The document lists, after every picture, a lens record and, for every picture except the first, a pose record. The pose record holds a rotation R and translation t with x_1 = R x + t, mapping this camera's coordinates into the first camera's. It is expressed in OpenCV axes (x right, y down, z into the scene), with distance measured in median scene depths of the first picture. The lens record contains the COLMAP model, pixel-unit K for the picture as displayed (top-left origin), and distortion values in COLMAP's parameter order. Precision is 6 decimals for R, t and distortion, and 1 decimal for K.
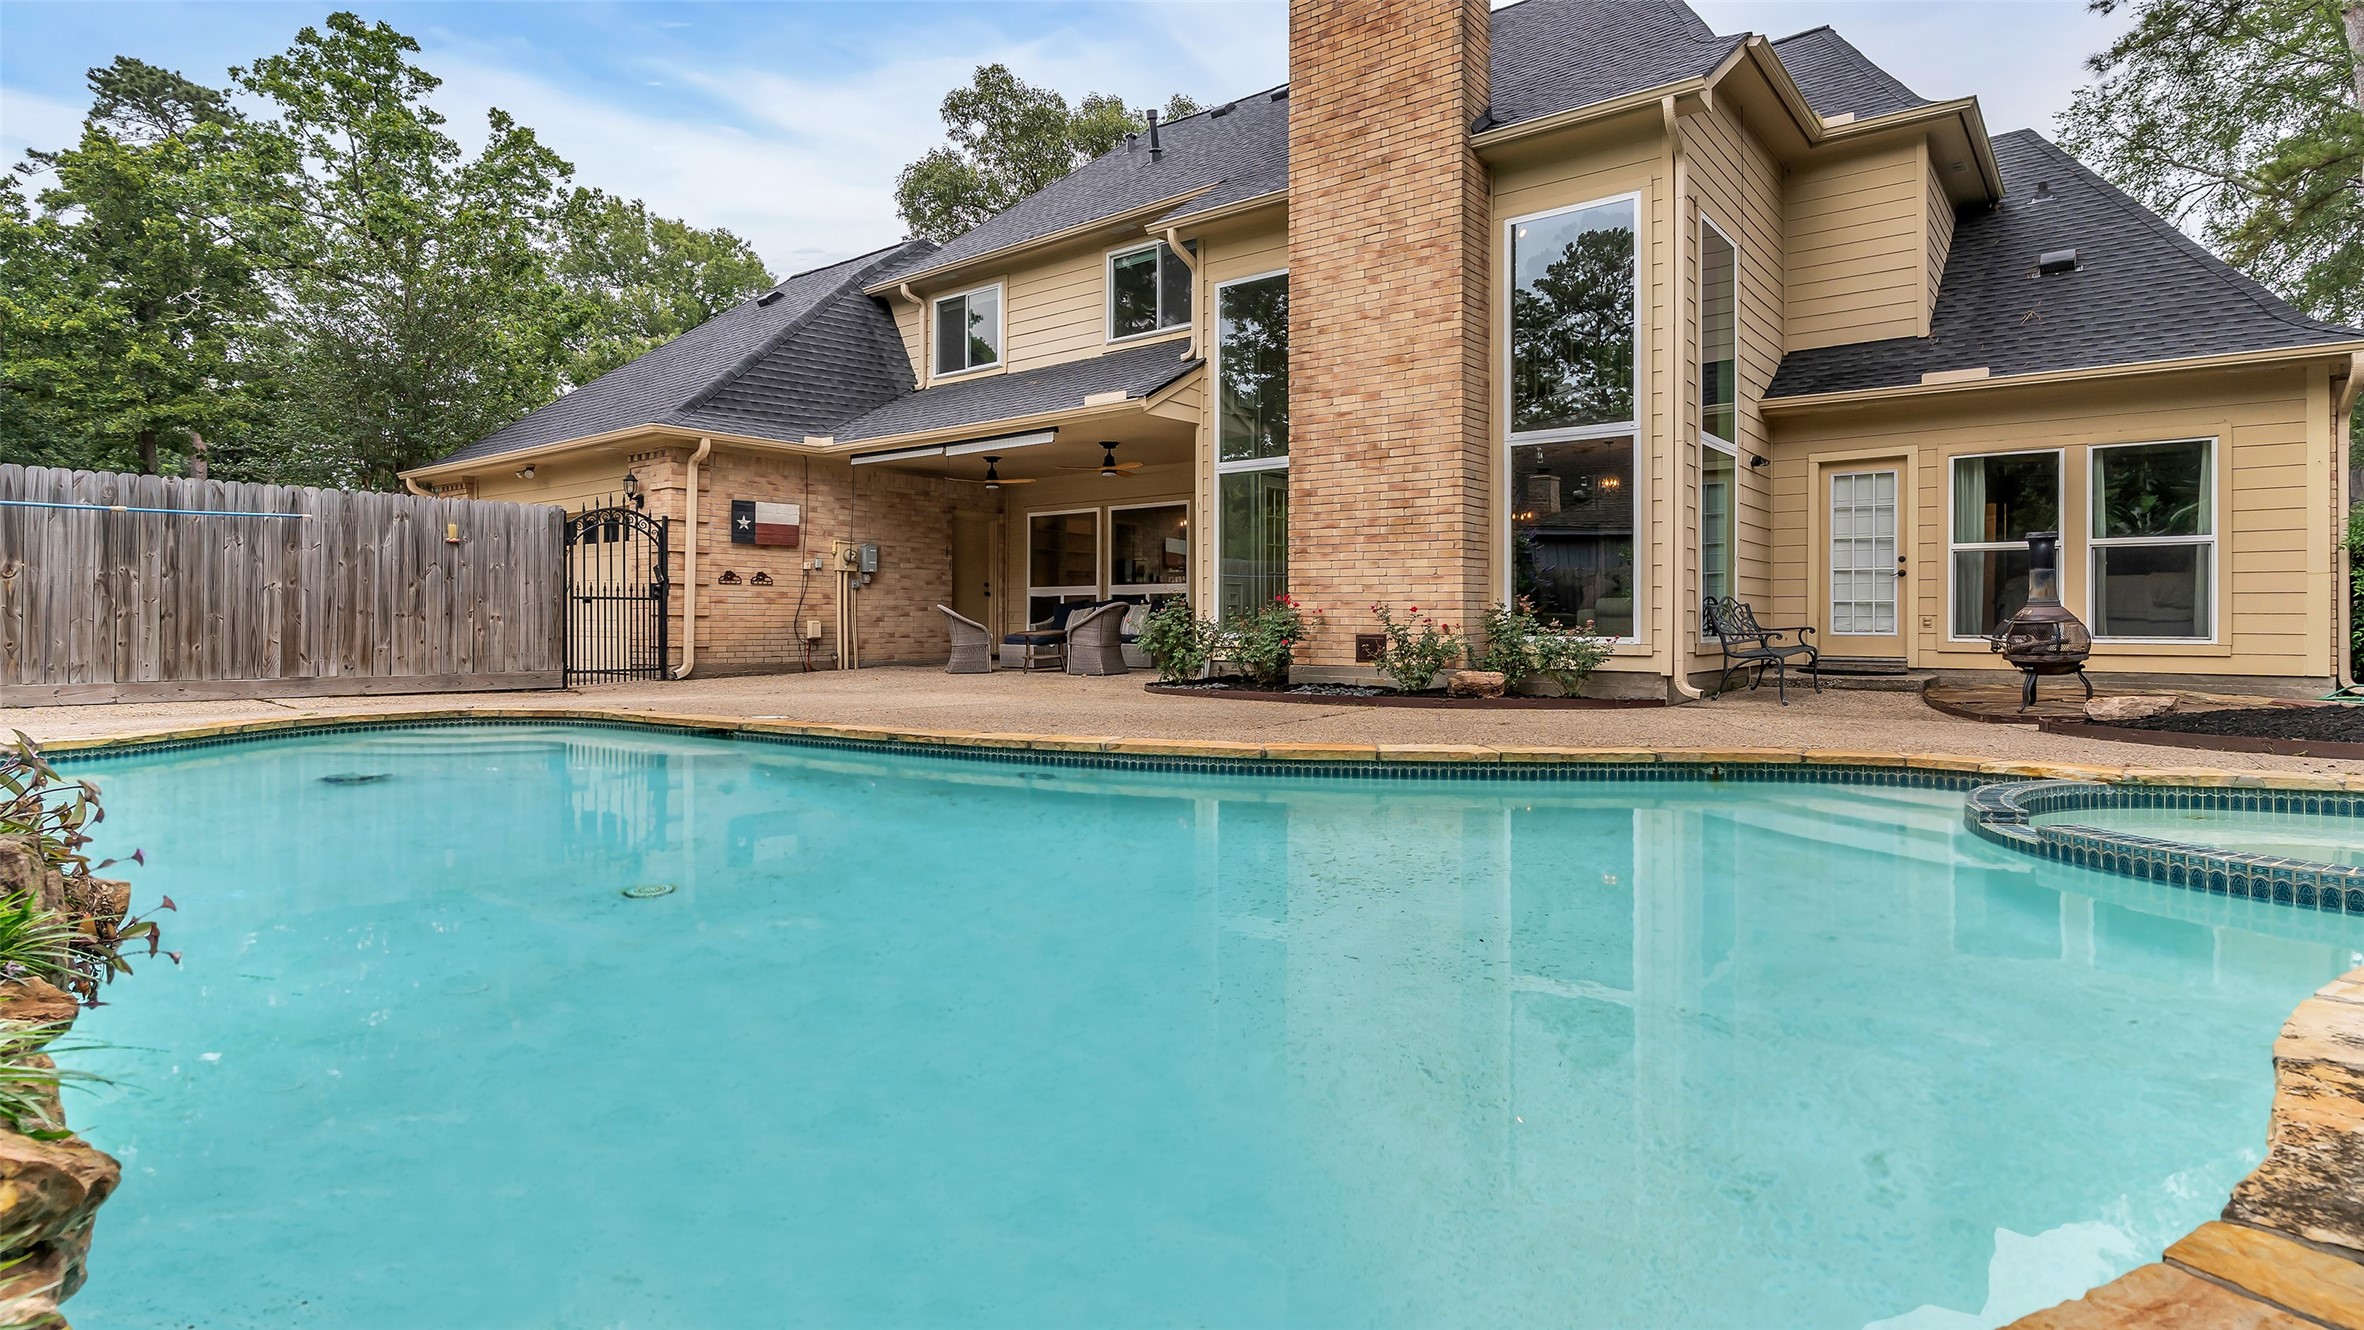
lens RADIAL K [[1154.2, 0, 1217.3], [0, 1154.2, 605.0], [0, 0, 1]] dist [0.003922, 0.000143]
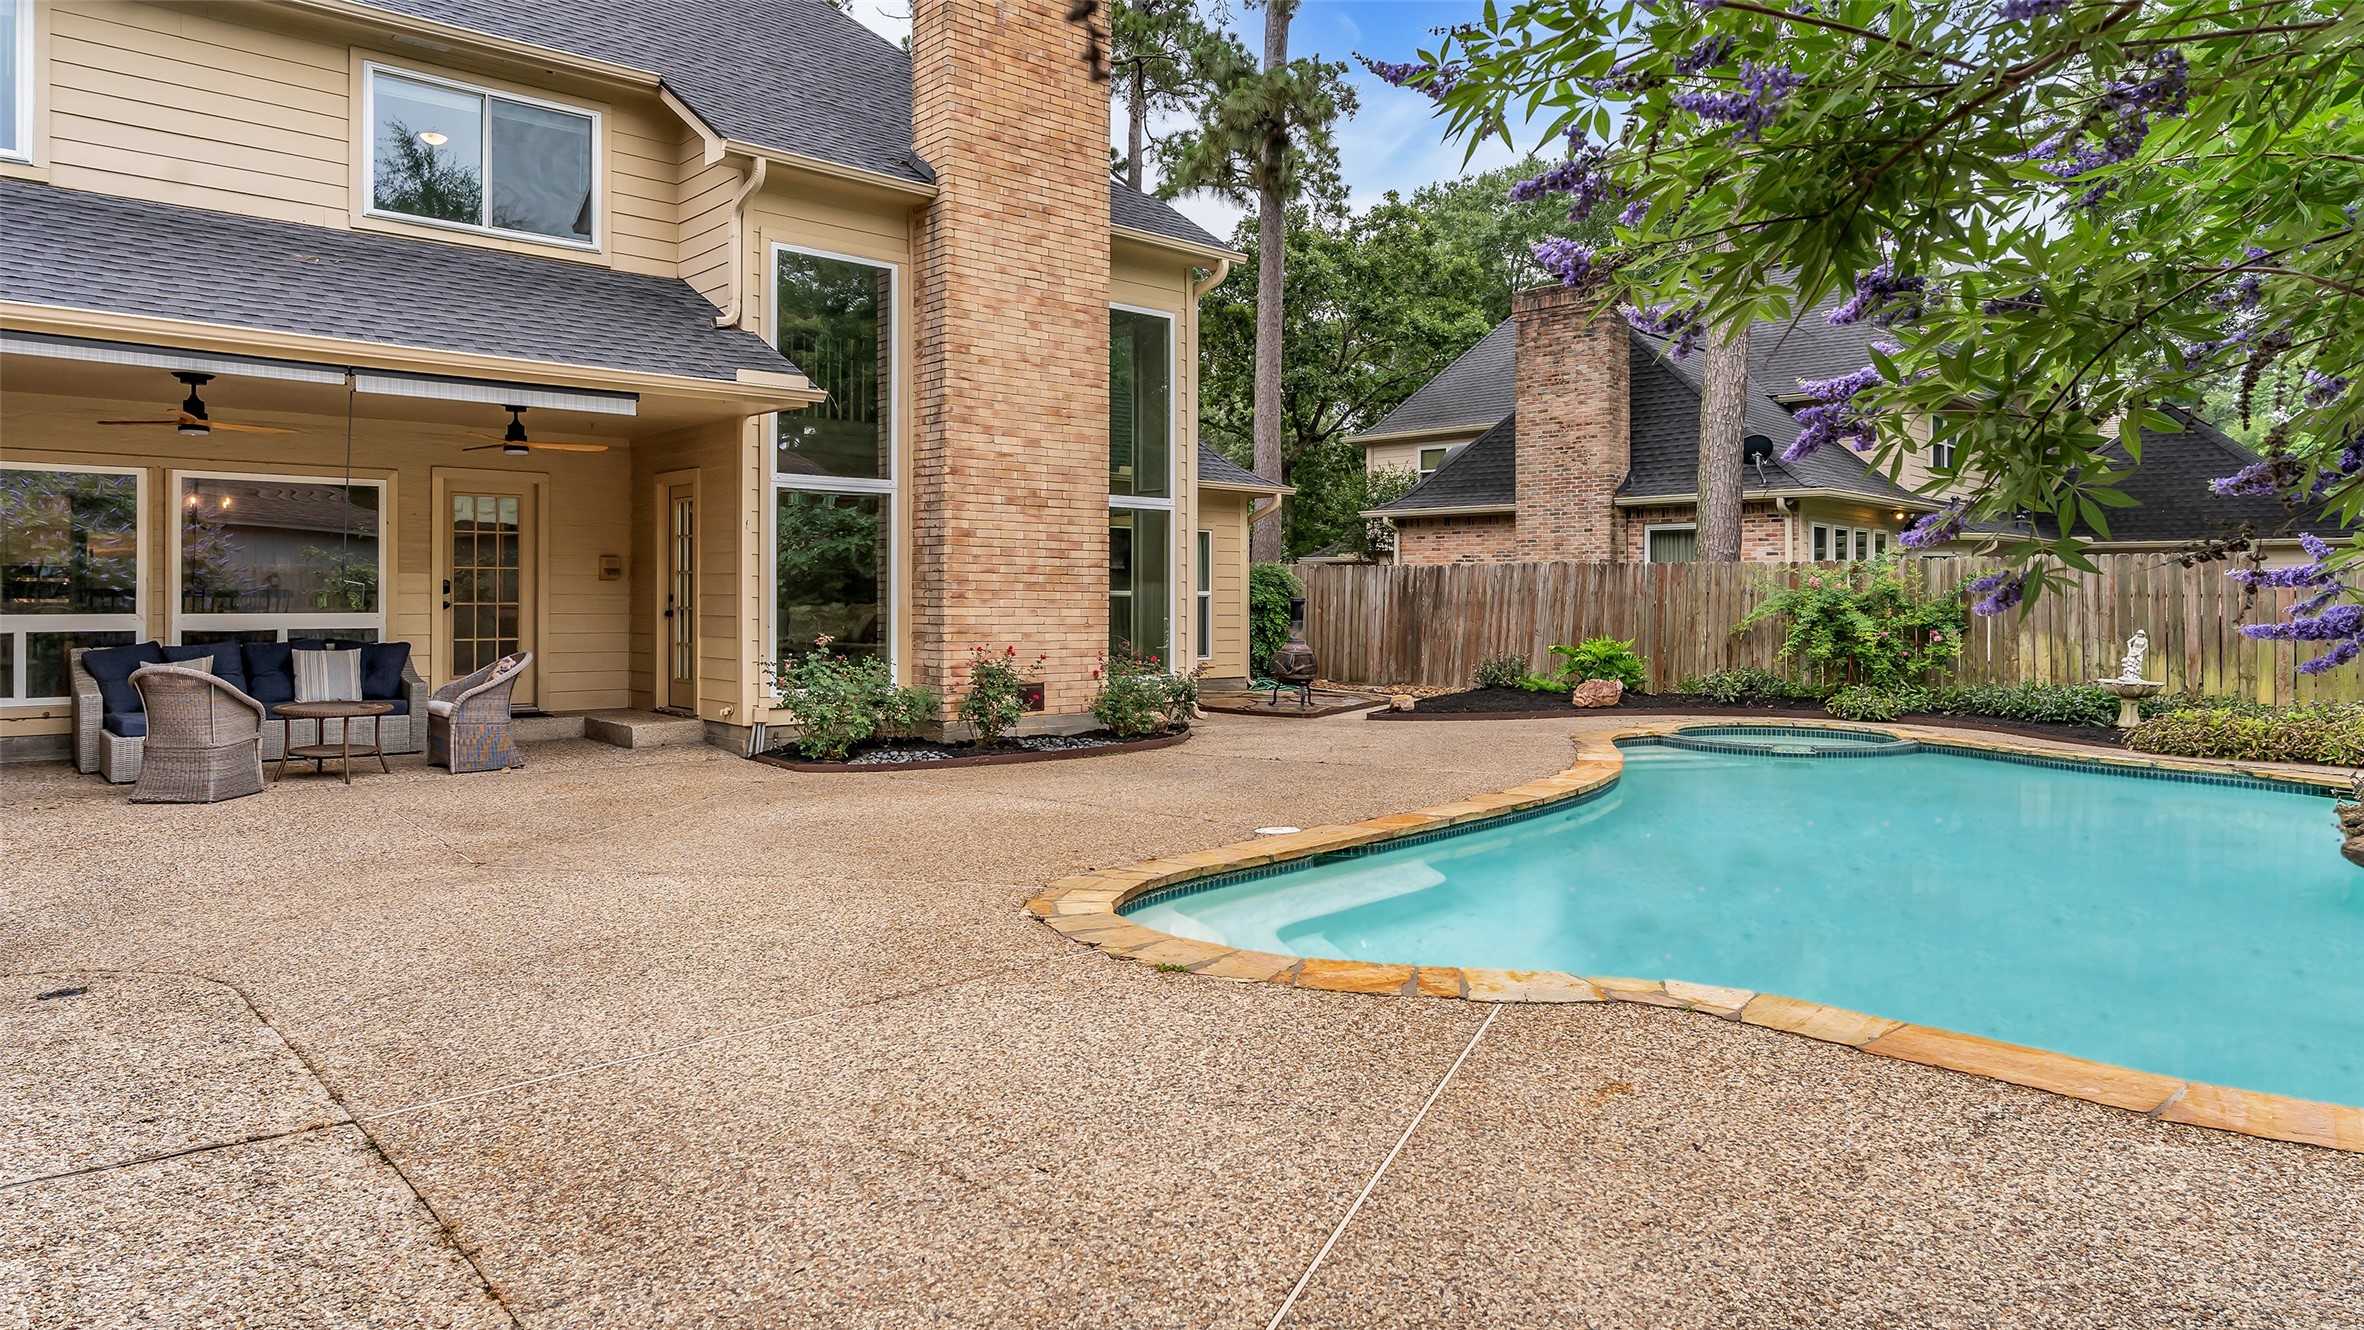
lens RADIAL K [[1403.8, 0, 1153.7], [0, 1403.8, 587.1], [0, 0, 1]] dist [0.002124, 0.000406]
pose [[0.213702, 0.010576, 0.976842, -0.981243], [-0.013398, 0.999879, -0.007894, -0.047047], [-0.976807, -0.011400, 0.213818, 0.616136]]
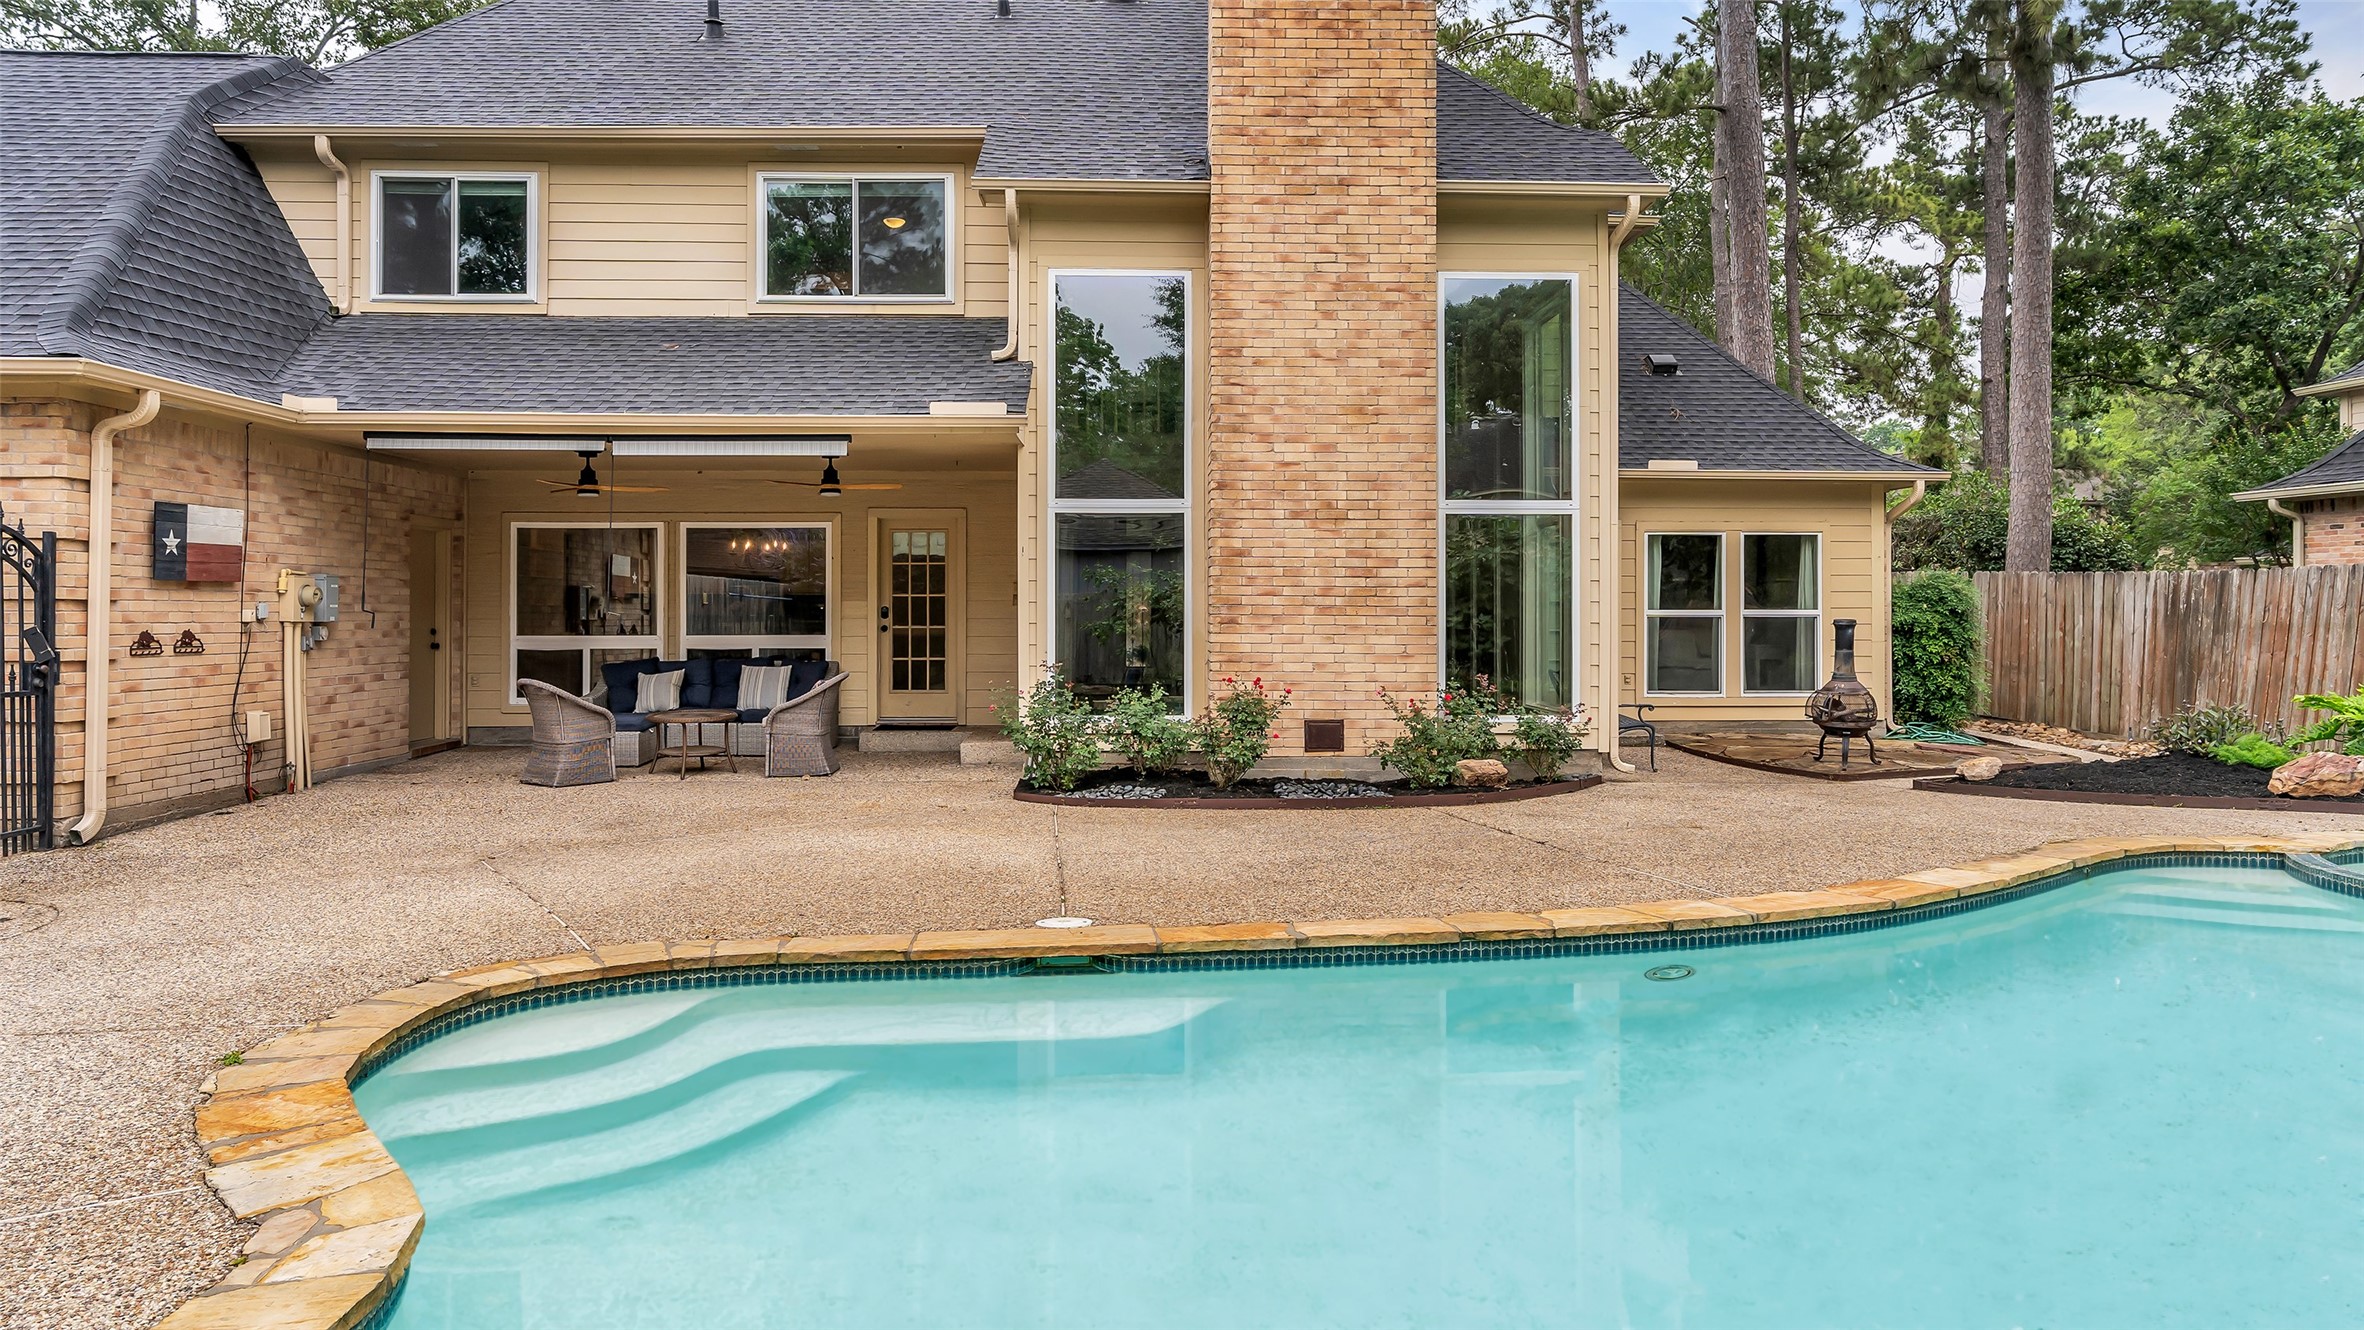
lens RADIAL K [[1403.8, 0, 1183.3], [0, 1403.8, 597.1], [0, 0, 1]] dist [0.002124, 0.000406]
pose [[0.776495, 0.006859, 0.630086, -0.597197], [-0.007240, 0.999972, -0.001964, -0.062237], [-0.630082, -0.003037, 0.776523, 0.232192]]
